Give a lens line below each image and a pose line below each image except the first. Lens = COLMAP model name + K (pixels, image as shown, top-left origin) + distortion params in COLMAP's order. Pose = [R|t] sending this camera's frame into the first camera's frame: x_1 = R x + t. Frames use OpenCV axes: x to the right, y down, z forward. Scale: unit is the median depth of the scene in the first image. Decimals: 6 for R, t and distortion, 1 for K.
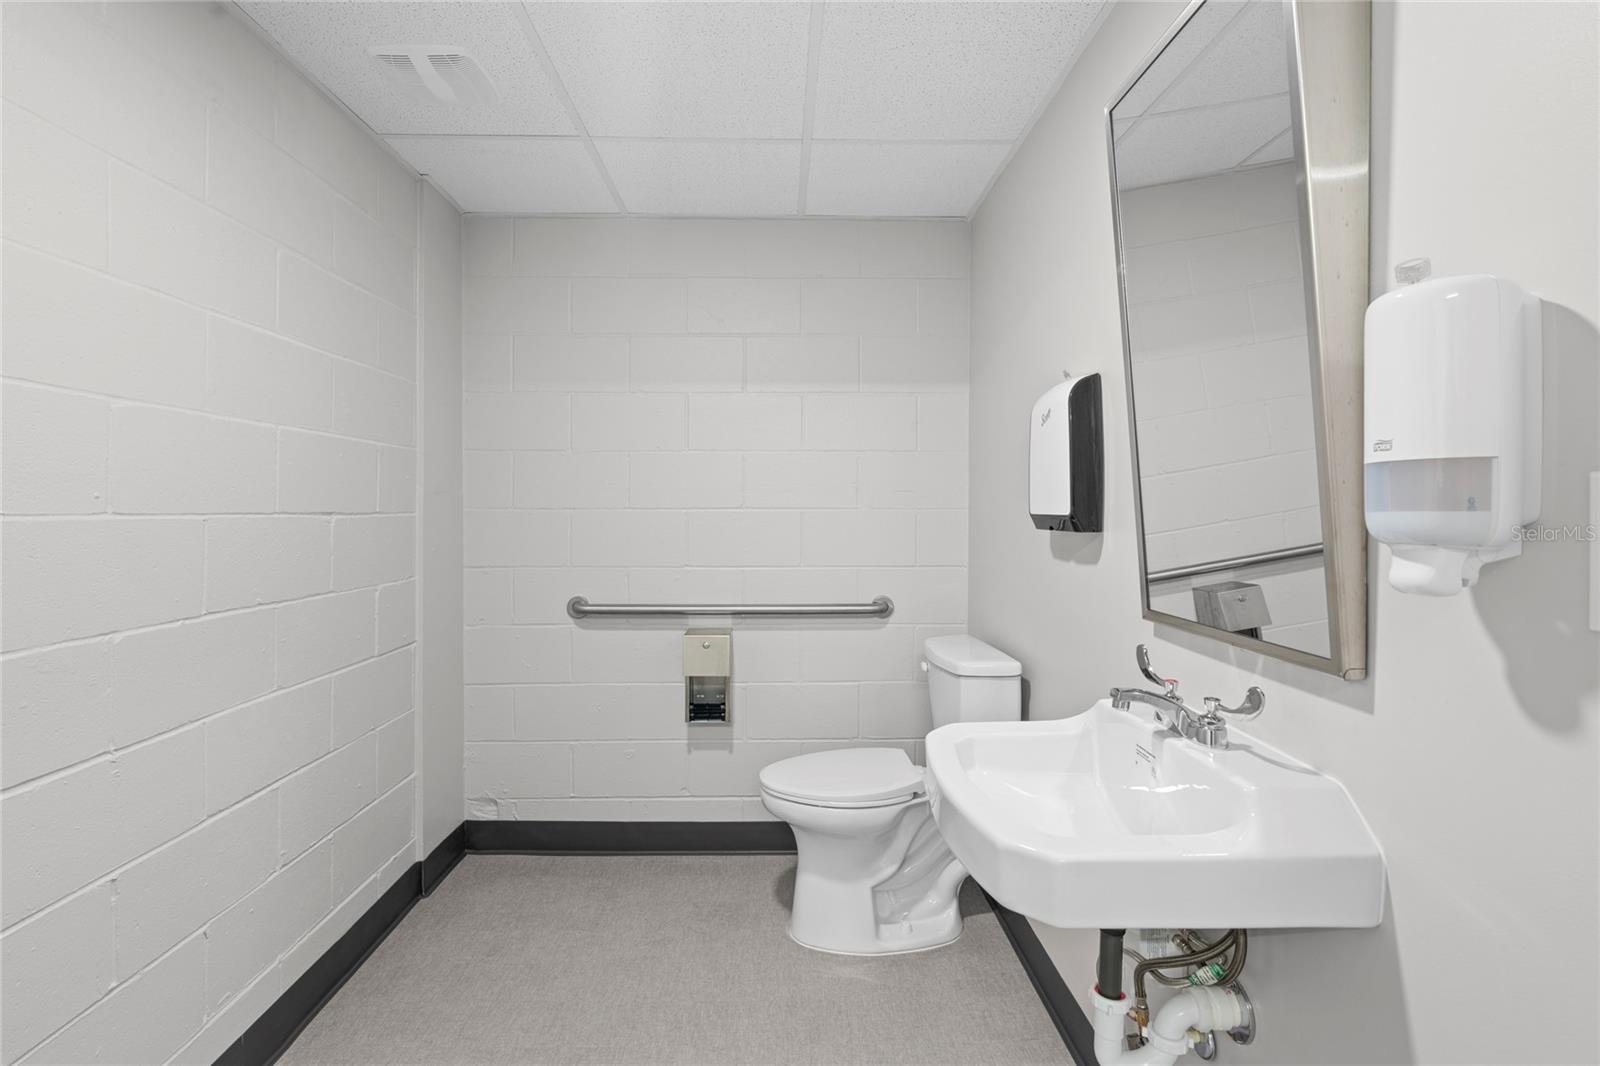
lens RADIAL K [[725.8, 0, 798.3], [0, 725.8, 522.5], [0, 0, 1]] dist [0.004018, 0.000722]
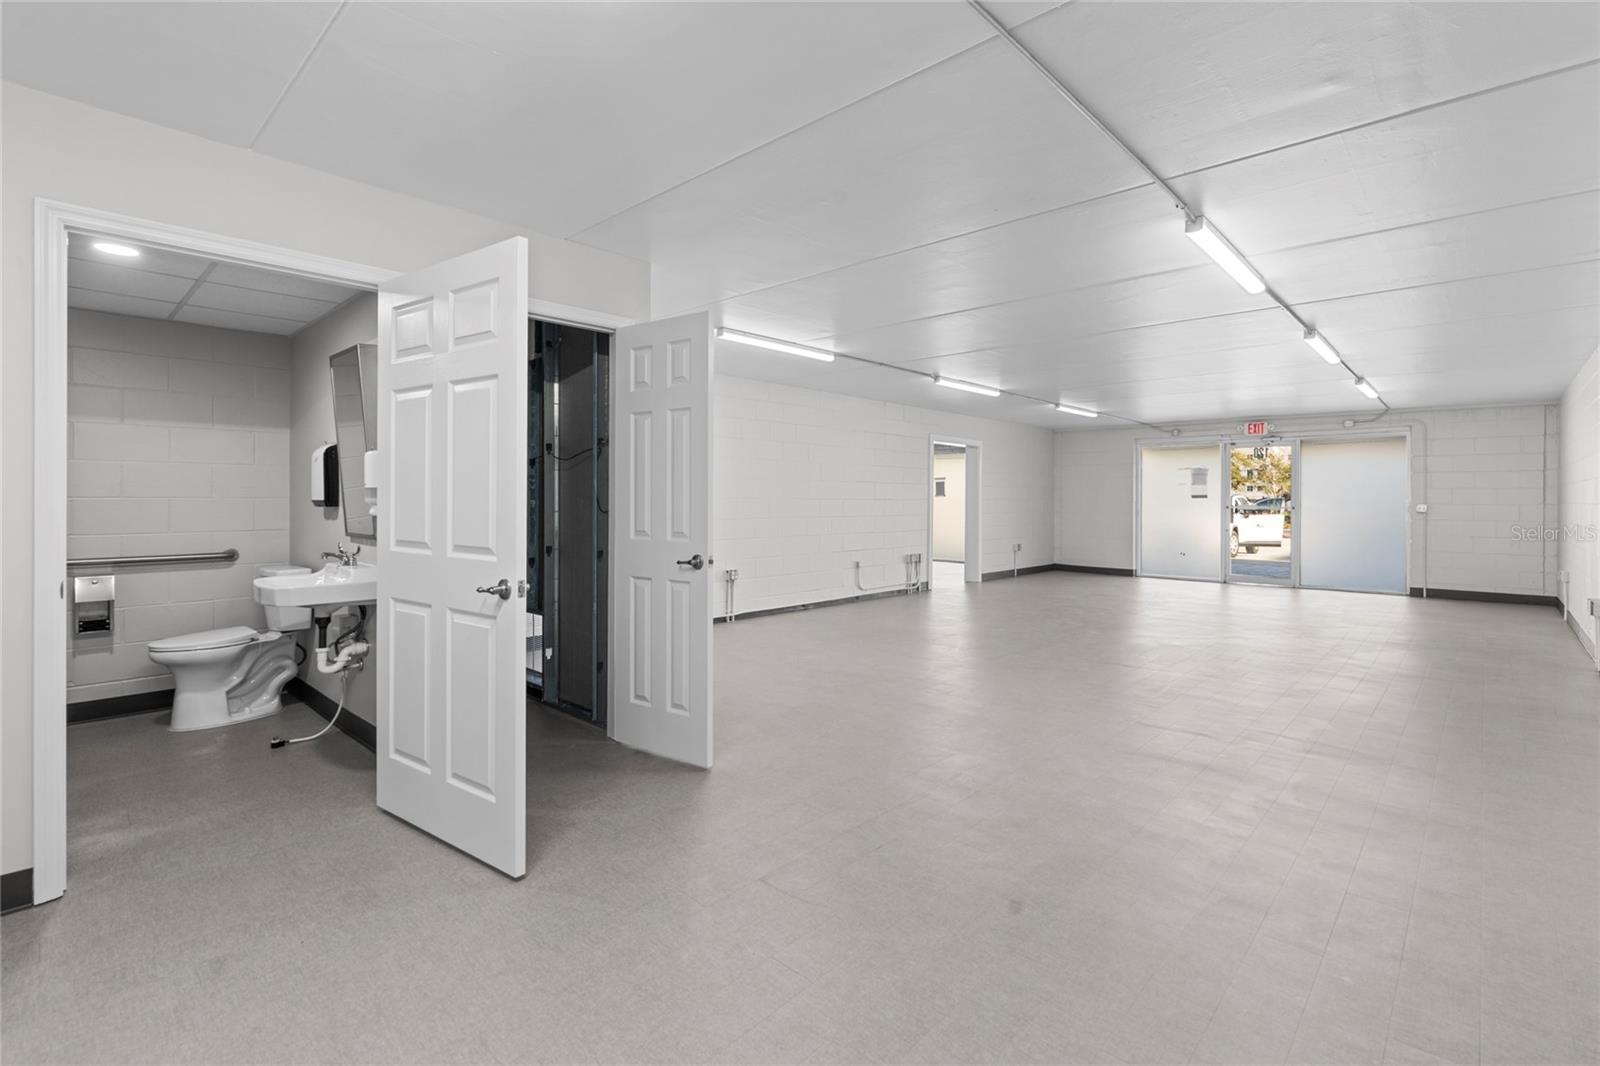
lens RADIAL K [[725.8, 0, 765.3], [0, 725.8, 502.7], [0, 0, 1]] dist [0.004018, 0.000722]
pose [[0.723890, -0.005048, 0.689897, -0.195327], [0.009555, 0.999951, -0.002709, 0.014020], [-0.689849, 0.008553, 0.723903, -1.403501]]
